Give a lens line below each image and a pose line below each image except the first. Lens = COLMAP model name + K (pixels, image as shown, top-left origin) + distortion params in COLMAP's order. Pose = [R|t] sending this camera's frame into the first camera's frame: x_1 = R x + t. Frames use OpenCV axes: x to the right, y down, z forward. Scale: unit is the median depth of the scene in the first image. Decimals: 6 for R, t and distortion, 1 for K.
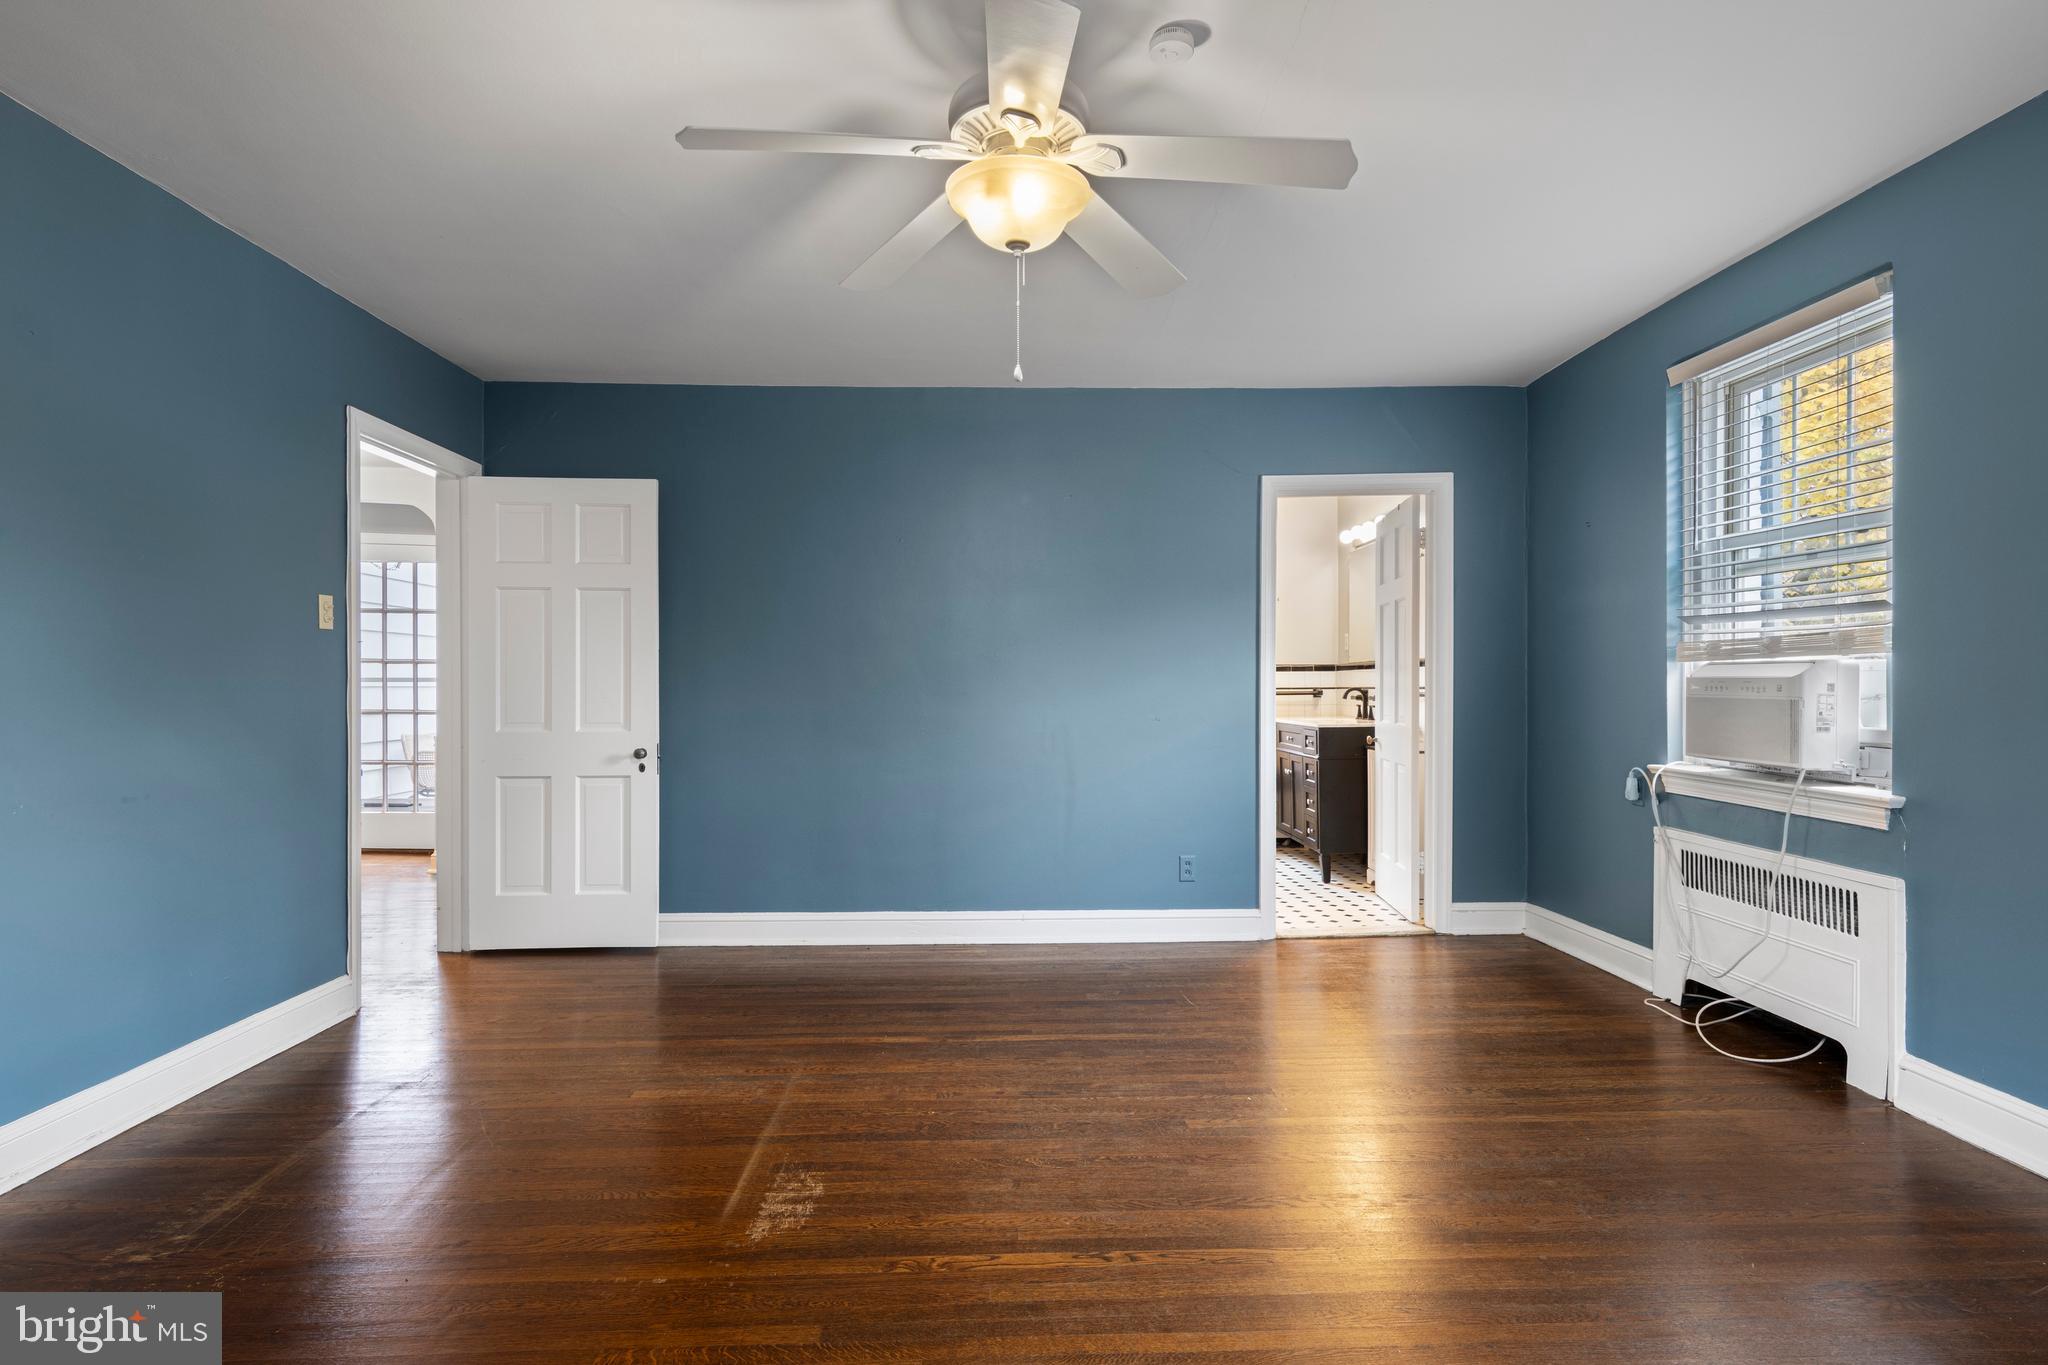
lens RADIAL K [[1074.3, 0, 1028.9], [0, 1074.3, 680.5], [0, 0, 1]] dist [0.014934, -0.002401]
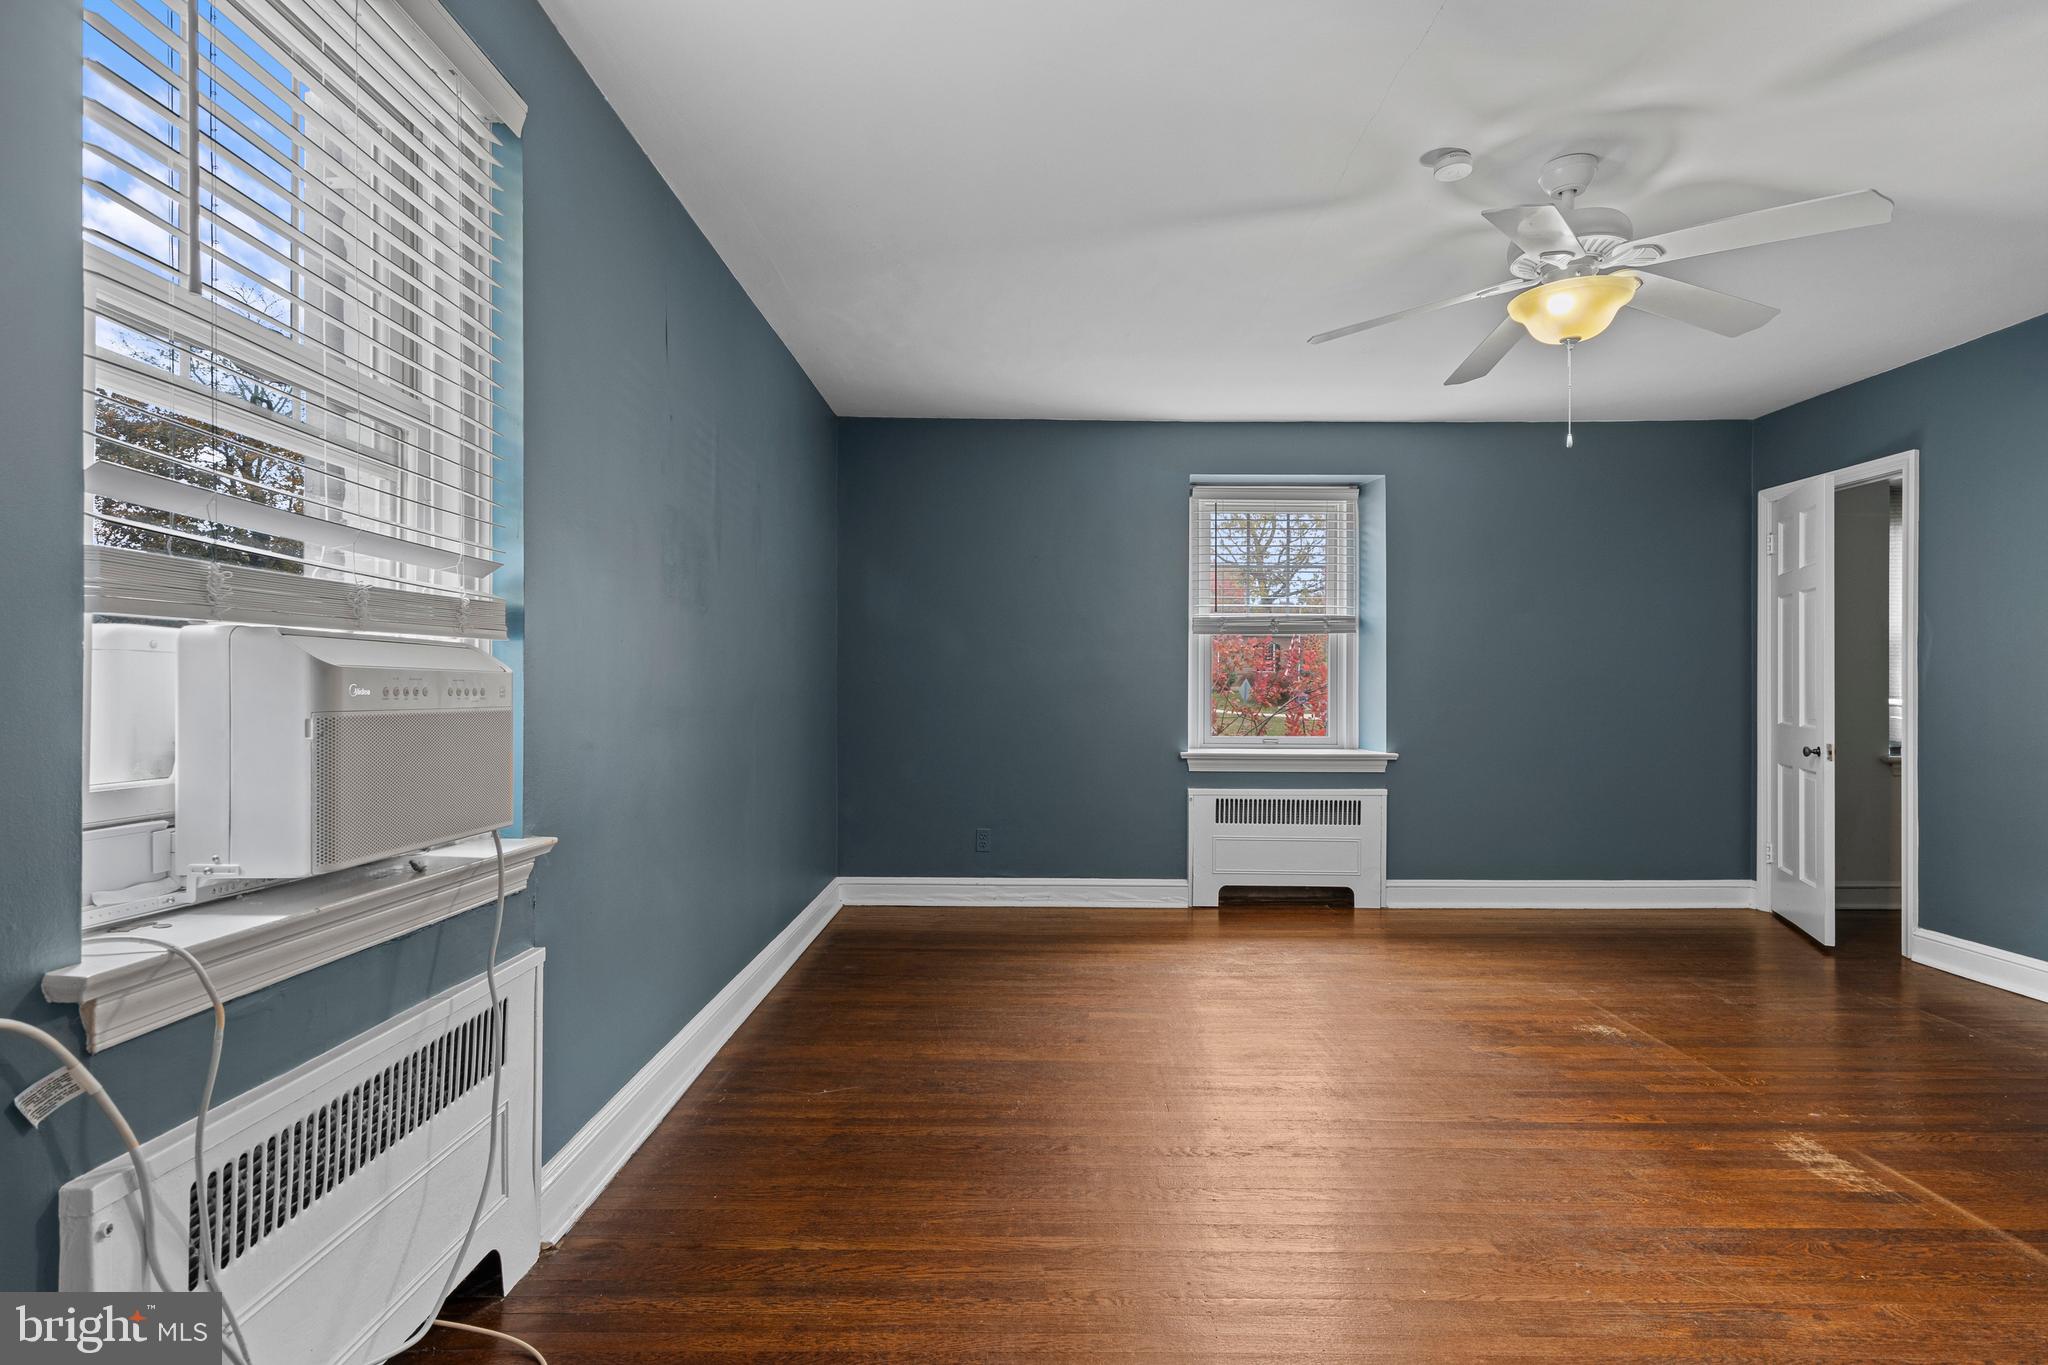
lens RADIAL K [[1074.3, 0, 1017.0], [0, 1074.3, 680.7], [0, 0, 1]] dist [0.014934, -0.002401]
pose [[-0.998999, 0.000800, 0.044717, 0.513189], [0.000274, 0.999931, -0.011759, 0.009855], [-0.044723, -0.011735, -0.998930, 2.023005]]
